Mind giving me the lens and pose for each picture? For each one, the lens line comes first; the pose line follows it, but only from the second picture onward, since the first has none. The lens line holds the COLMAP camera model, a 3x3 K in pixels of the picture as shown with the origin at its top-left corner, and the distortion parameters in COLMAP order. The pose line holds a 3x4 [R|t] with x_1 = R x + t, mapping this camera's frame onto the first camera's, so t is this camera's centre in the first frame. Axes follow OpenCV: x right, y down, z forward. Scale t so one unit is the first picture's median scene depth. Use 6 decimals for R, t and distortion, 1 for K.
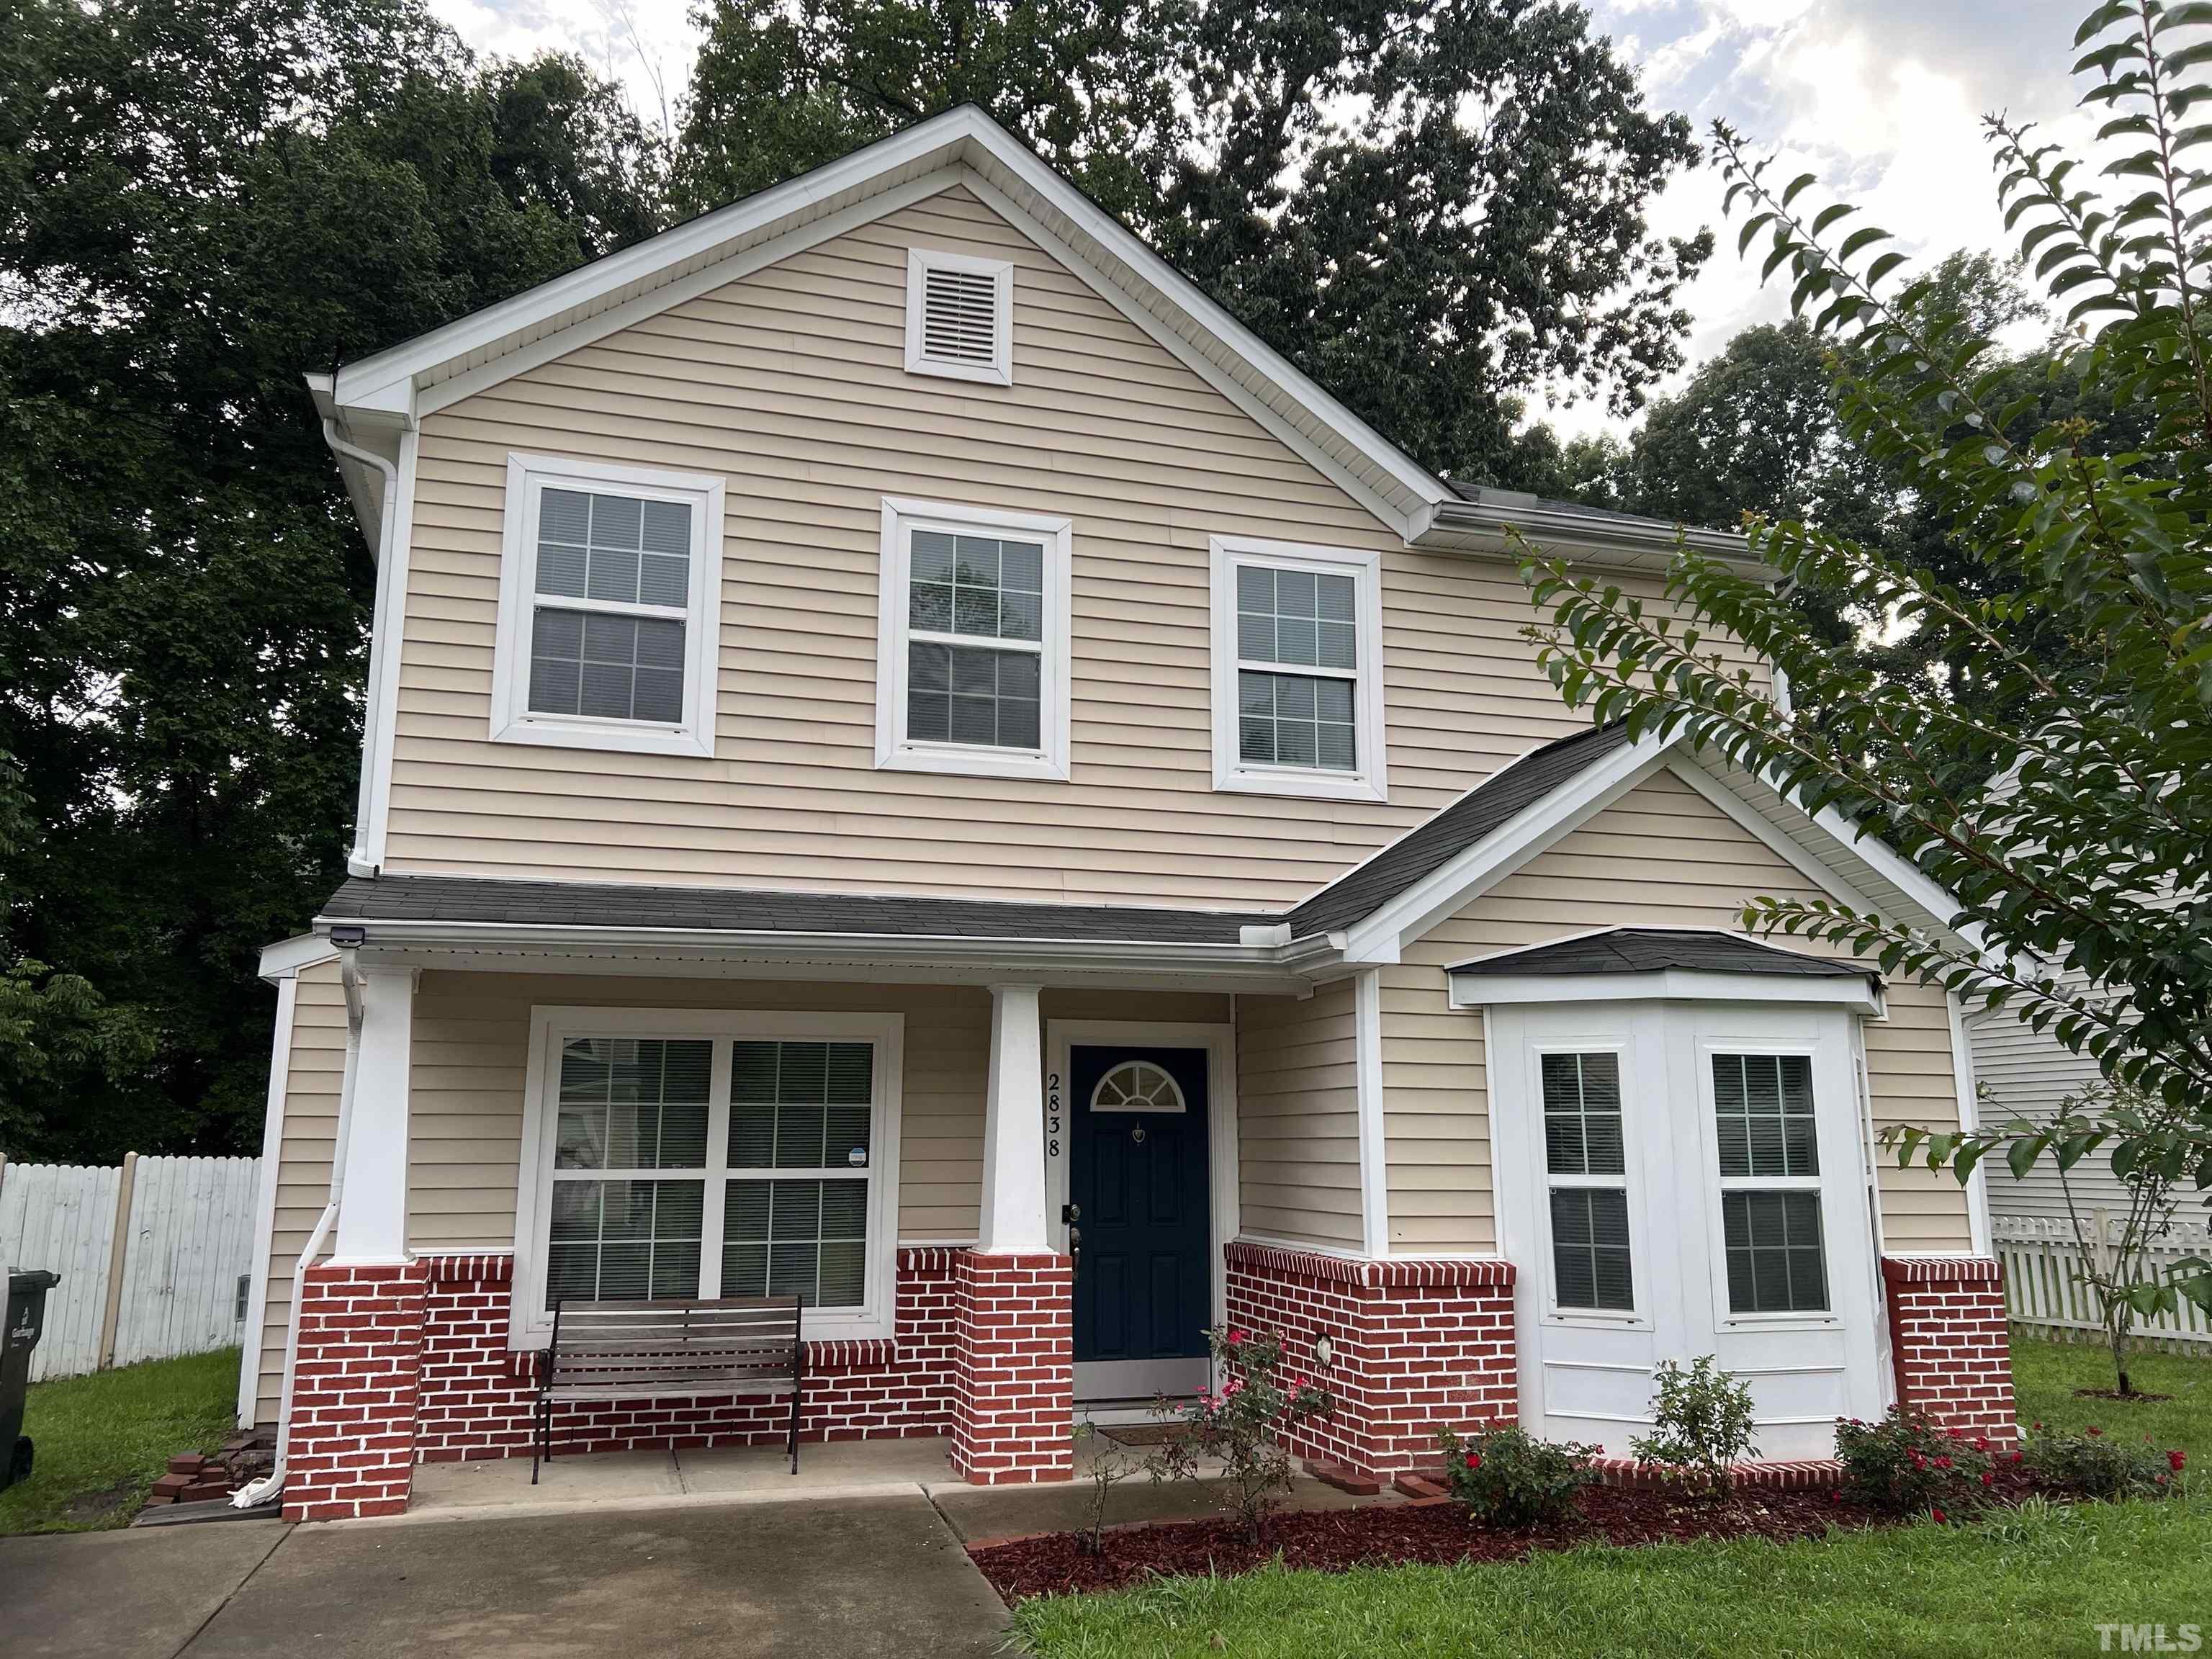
lens RADIAL K [[1655.2, 0, 1106.0], [0, 1655.2, 829.5], [0, 0, 1]] dist [0.001283, -0.000041]
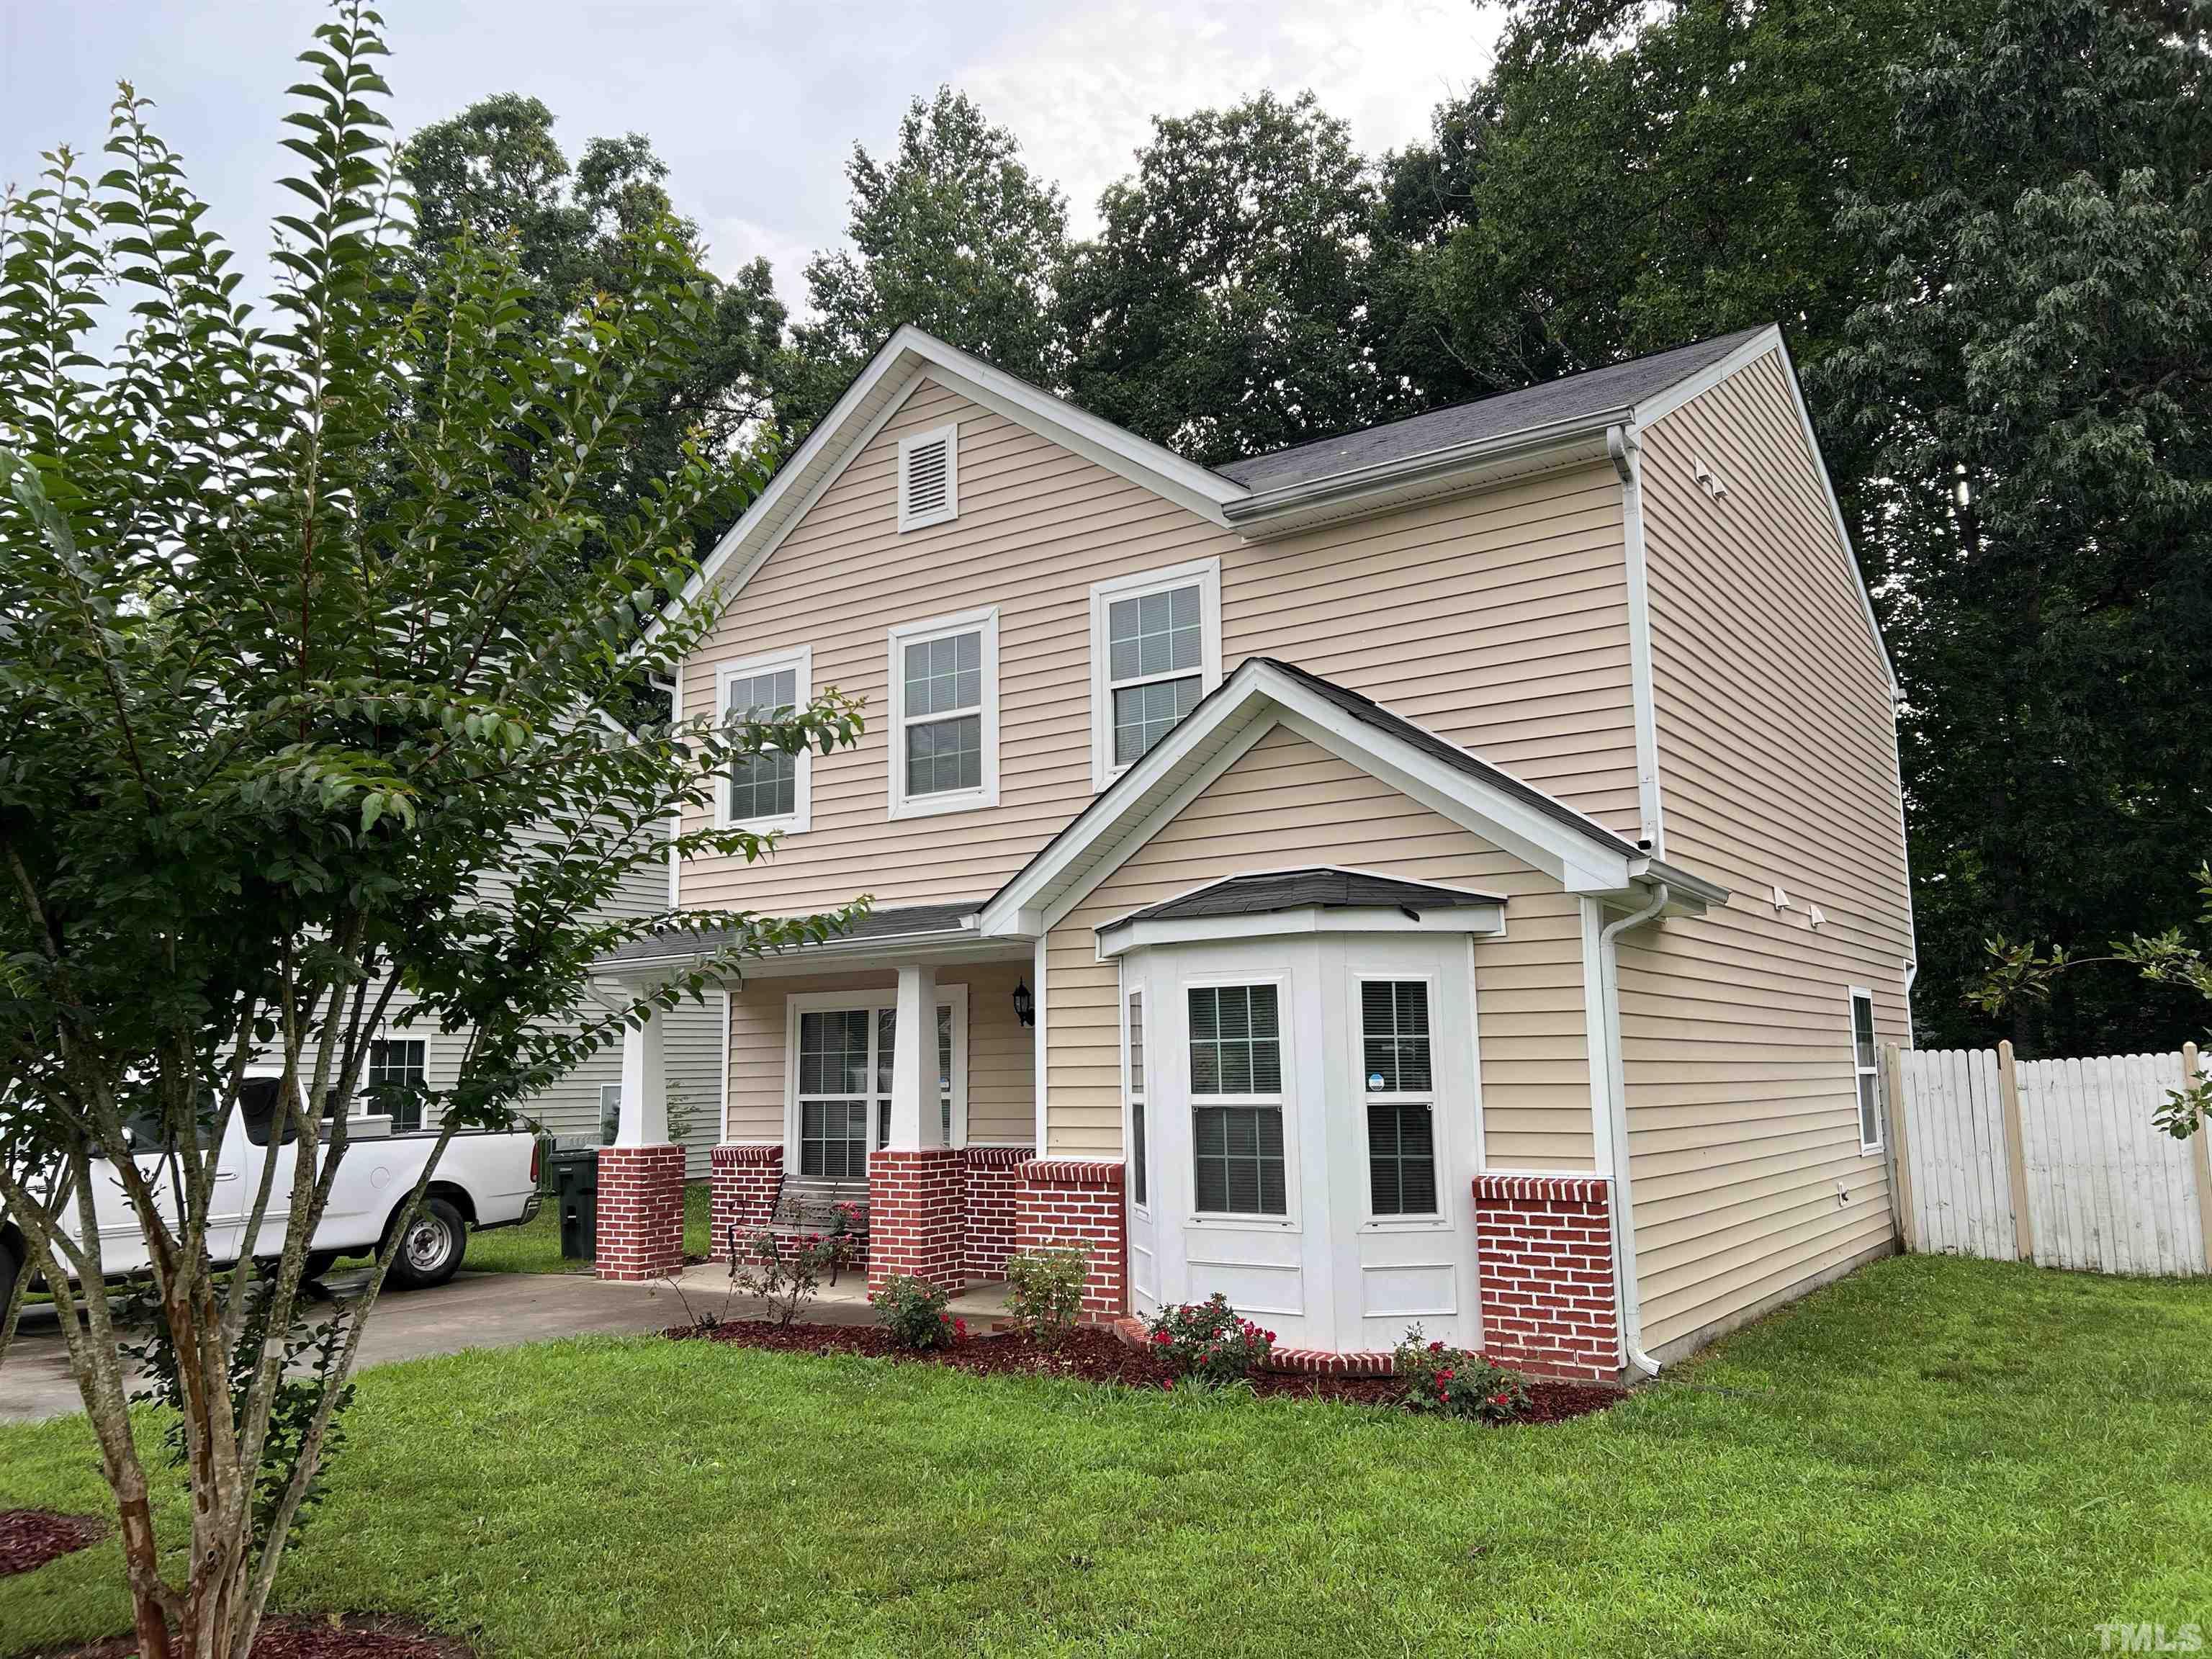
lens RADIAL K [[1683.0, 0, 1104.9], [0, 1683.0, 844.8], [0, 0, 1]] dist [0.050576, -0.066192]
pose [[0.622717, -0.121452, -0.772964, 1.141749], [0.167003, 0.985746, -0.020345, 0.046572], [0.764417, -0.116418, 0.634124, 0.206578]]
